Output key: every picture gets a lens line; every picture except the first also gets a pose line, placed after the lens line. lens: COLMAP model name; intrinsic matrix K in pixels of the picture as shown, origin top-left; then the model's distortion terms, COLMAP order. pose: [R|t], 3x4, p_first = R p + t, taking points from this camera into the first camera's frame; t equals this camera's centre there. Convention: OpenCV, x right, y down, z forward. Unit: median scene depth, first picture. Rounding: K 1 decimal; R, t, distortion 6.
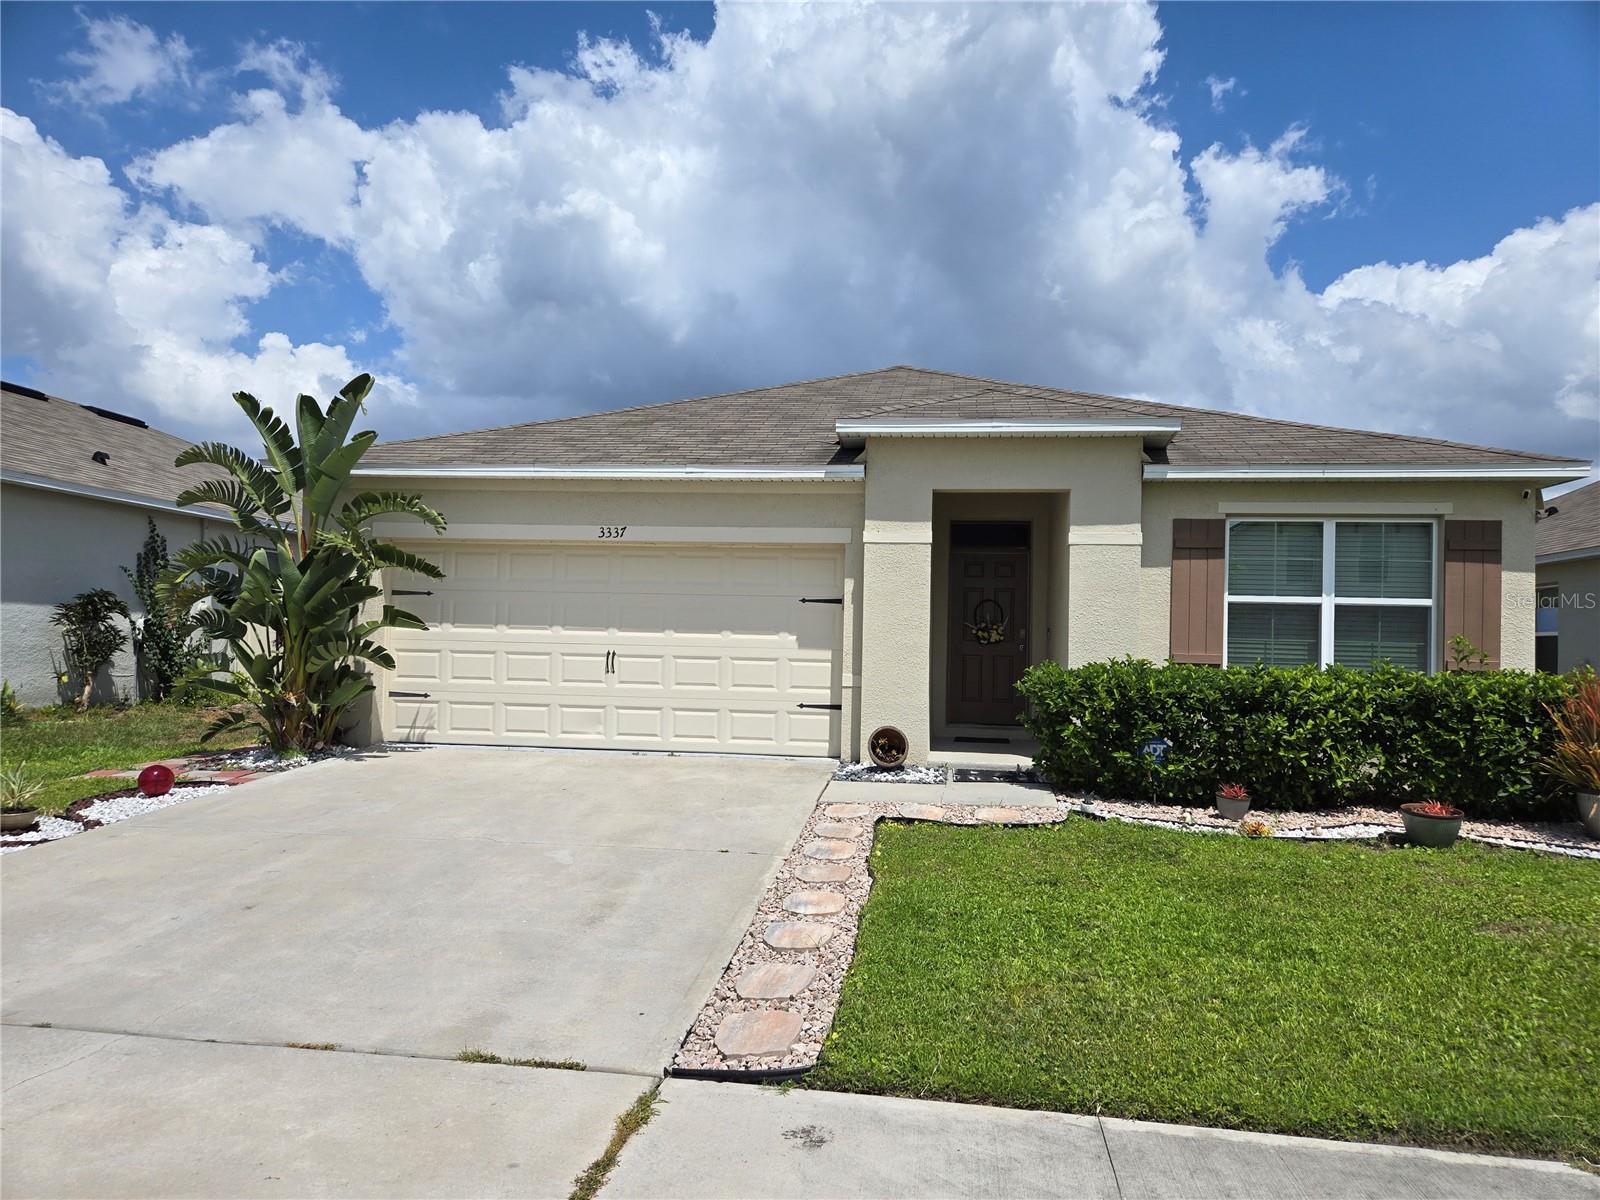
lens RADIAL K [[1130.8, 0, 801.6], [0, 1130.8, 606.0], [0, 0, 1]] dist [0.093518, -0.104284]
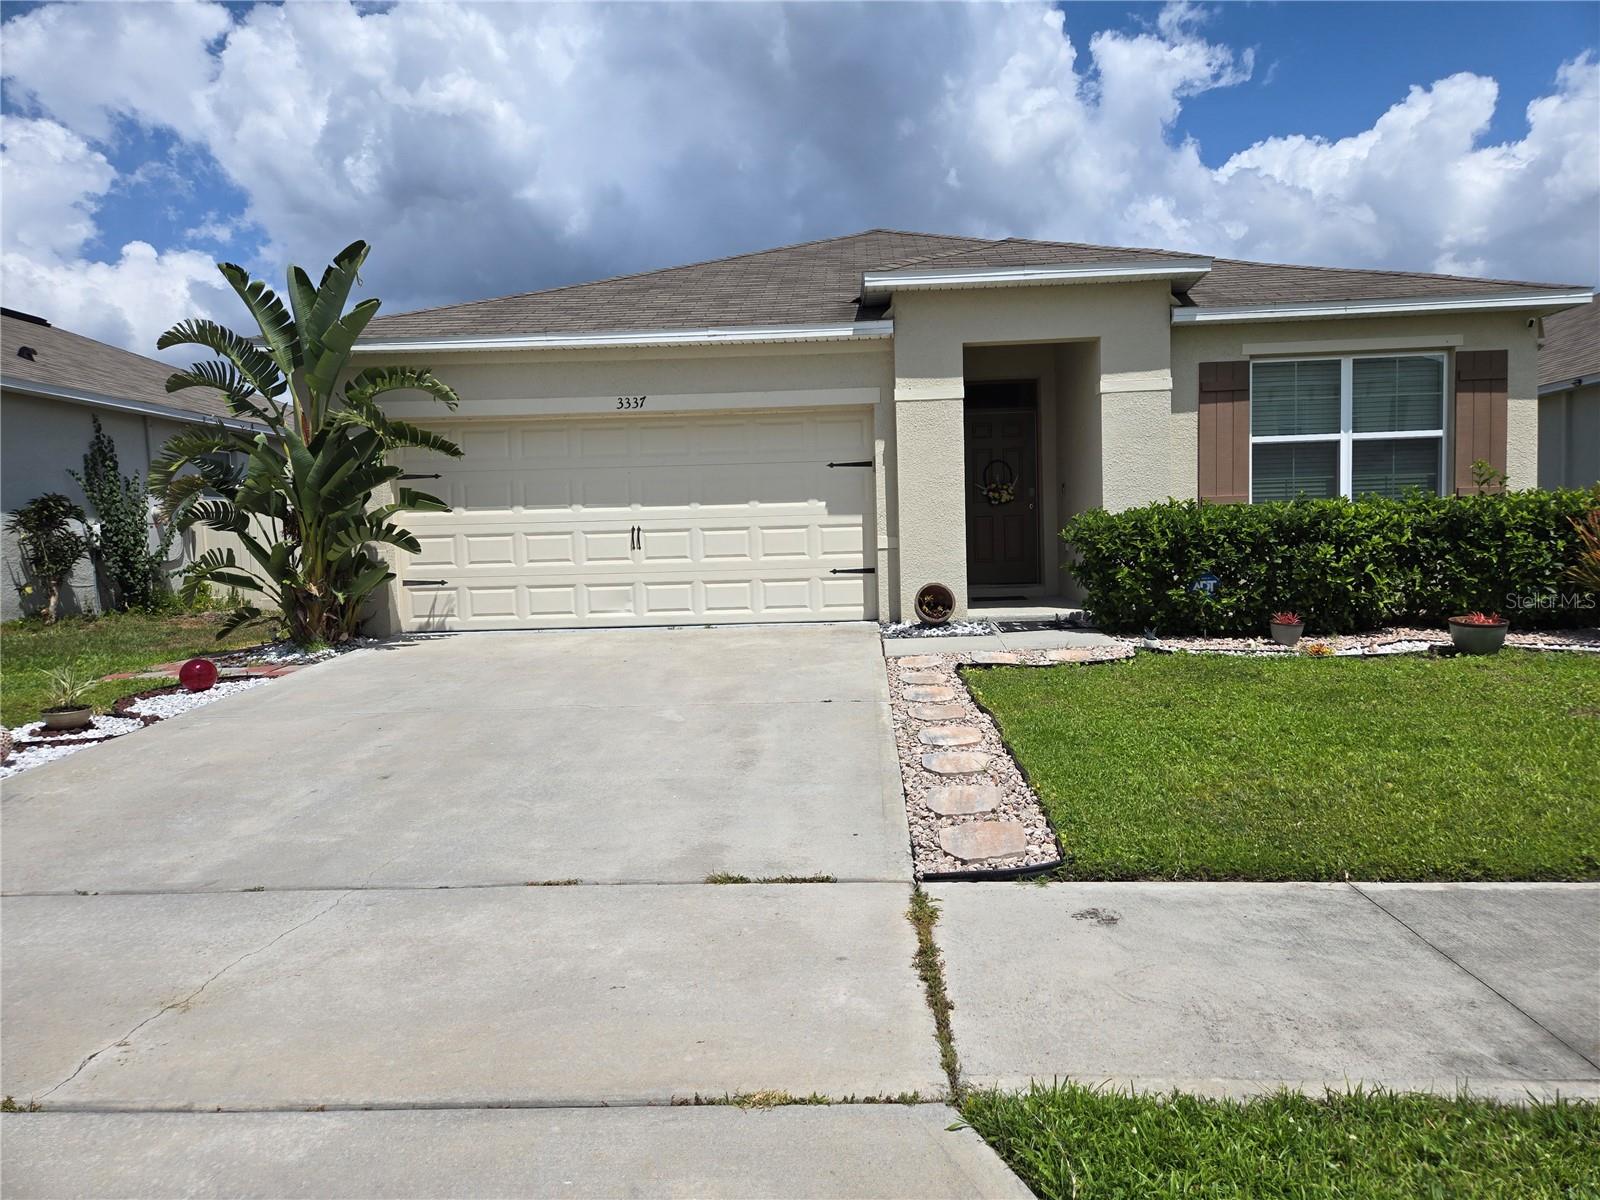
lens RADIAL K [[1130.8, 0, 801.6], [0, 1130.8, 606.0], [0, 0, 1]] dist [0.093518, -0.104284]
pose [[0.993739, -0.057806, 0.095610, -0.134254], [0.049508, 0.994978, 0.086991, 0.032402], [-0.100159, -0.081713, 0.991610, 0.012411]]
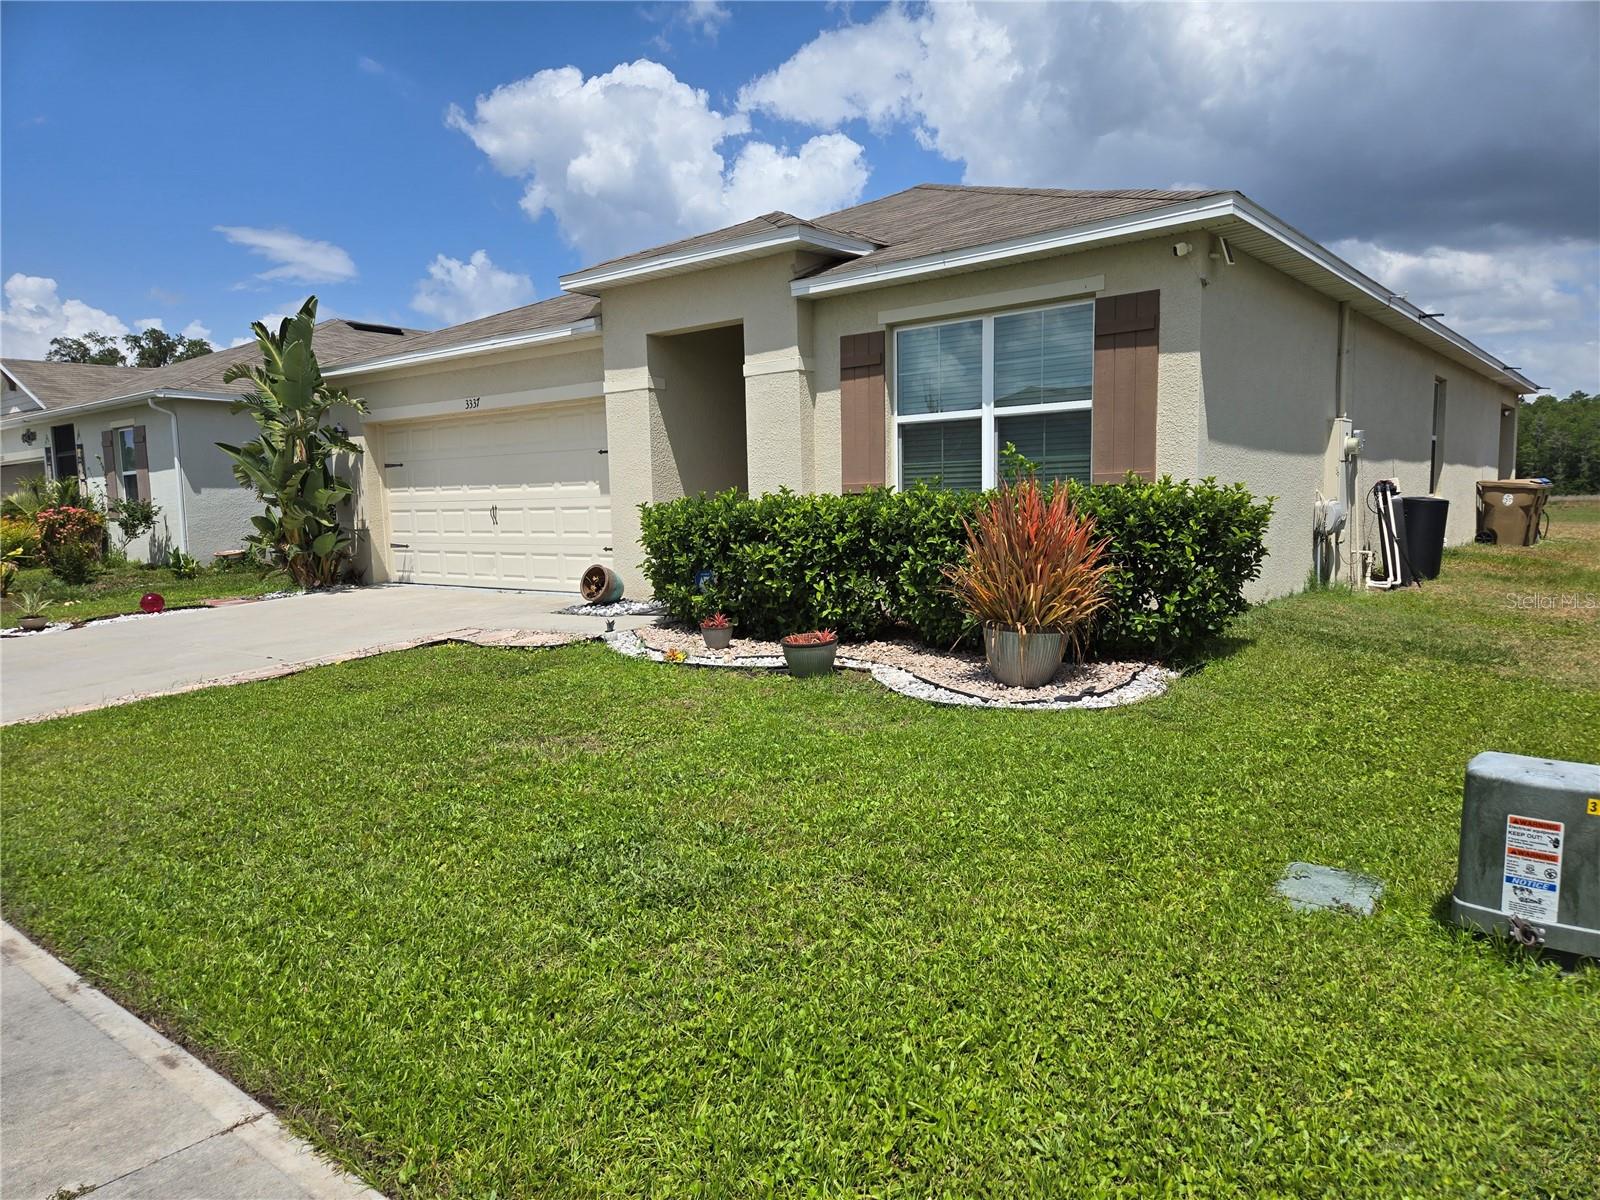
lens RADIAL K [[1130.8, 0, 801.6], [0, 1130.8, 606.0], [0, 0, 1]] dist [0.093518, -0.104284]
pose [[0.838919, 0.011335, -0.544138, 0.801710], [0.043906, 0.995115, 0.088420, 0.057469], [0.542483, -0.098068, 0.834323, 0.199725]]
